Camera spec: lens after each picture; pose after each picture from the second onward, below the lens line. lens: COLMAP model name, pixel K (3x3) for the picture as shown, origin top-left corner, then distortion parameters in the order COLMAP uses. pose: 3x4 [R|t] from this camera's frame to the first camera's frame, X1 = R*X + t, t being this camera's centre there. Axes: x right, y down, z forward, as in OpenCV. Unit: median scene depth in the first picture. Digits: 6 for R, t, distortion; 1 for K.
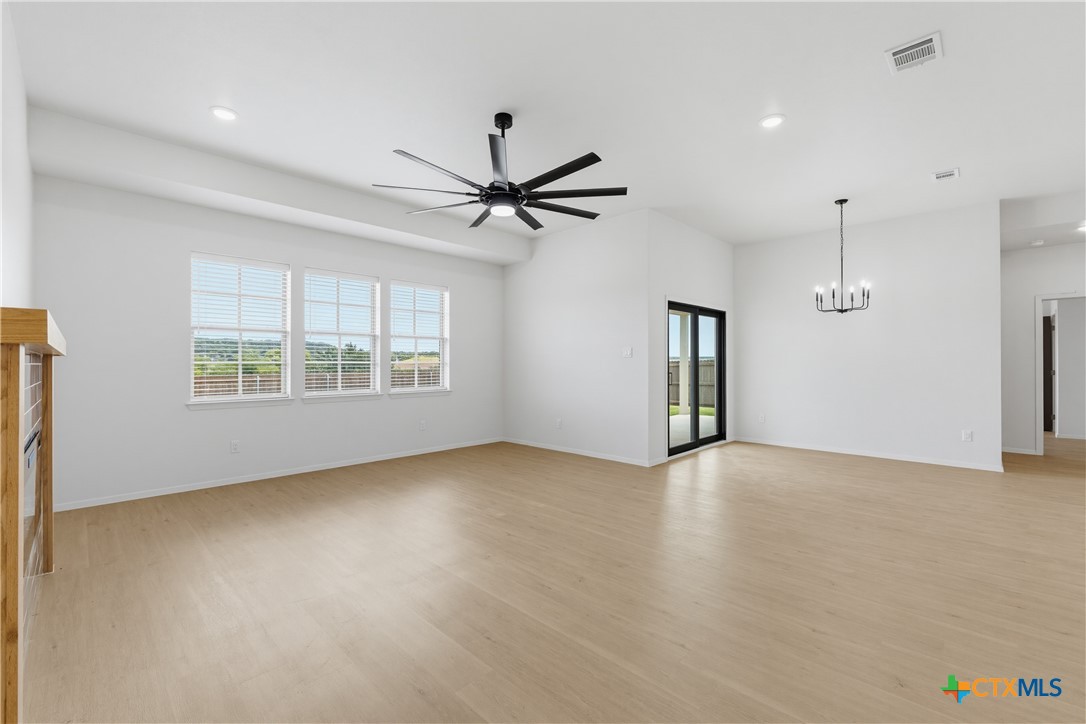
lens RADIAL K [[470.1, 0, 545.8], [0, 470.1, 362.8], [0, 0, 1]] dist [-0.000820, 0.000274]
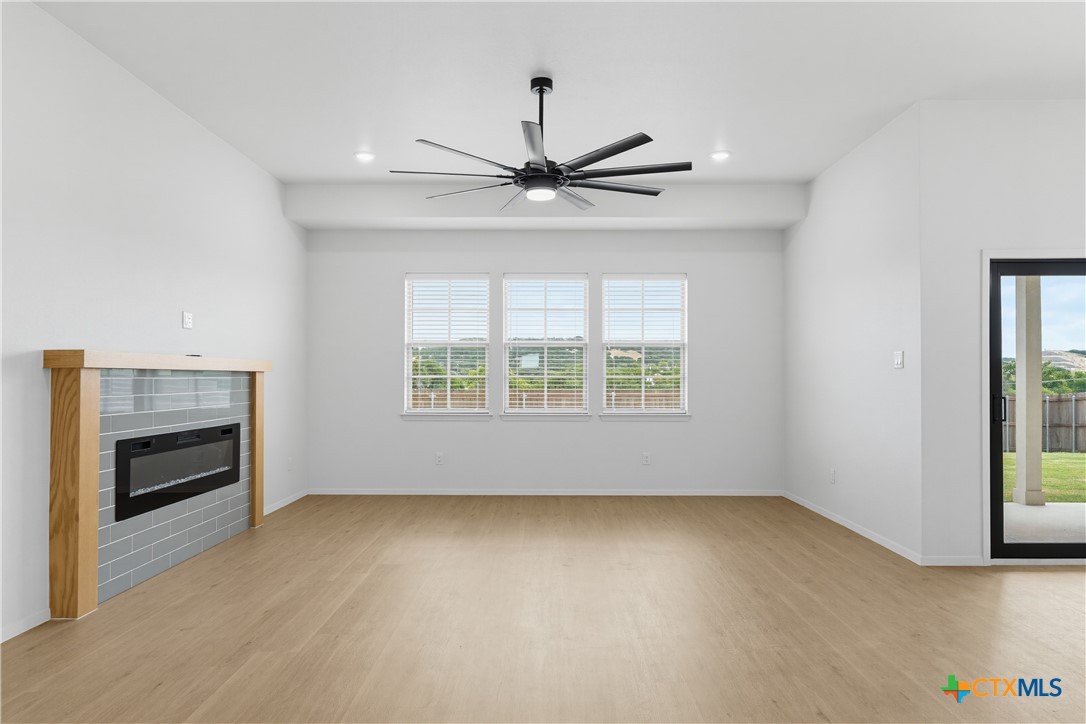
lens RADIAL K [[691.6, 0, 542.5], [0, 691.6, 379.4], [0, 0, 1]] dist [0.000973, -0.001908]
pose [[0.683000, 0.004134, -0.730407, 0.492644], [-0.002157, 0.999991, 0.003643, 0.000375], [0.730415, -0.000913, 0.683003, 0.106393]]
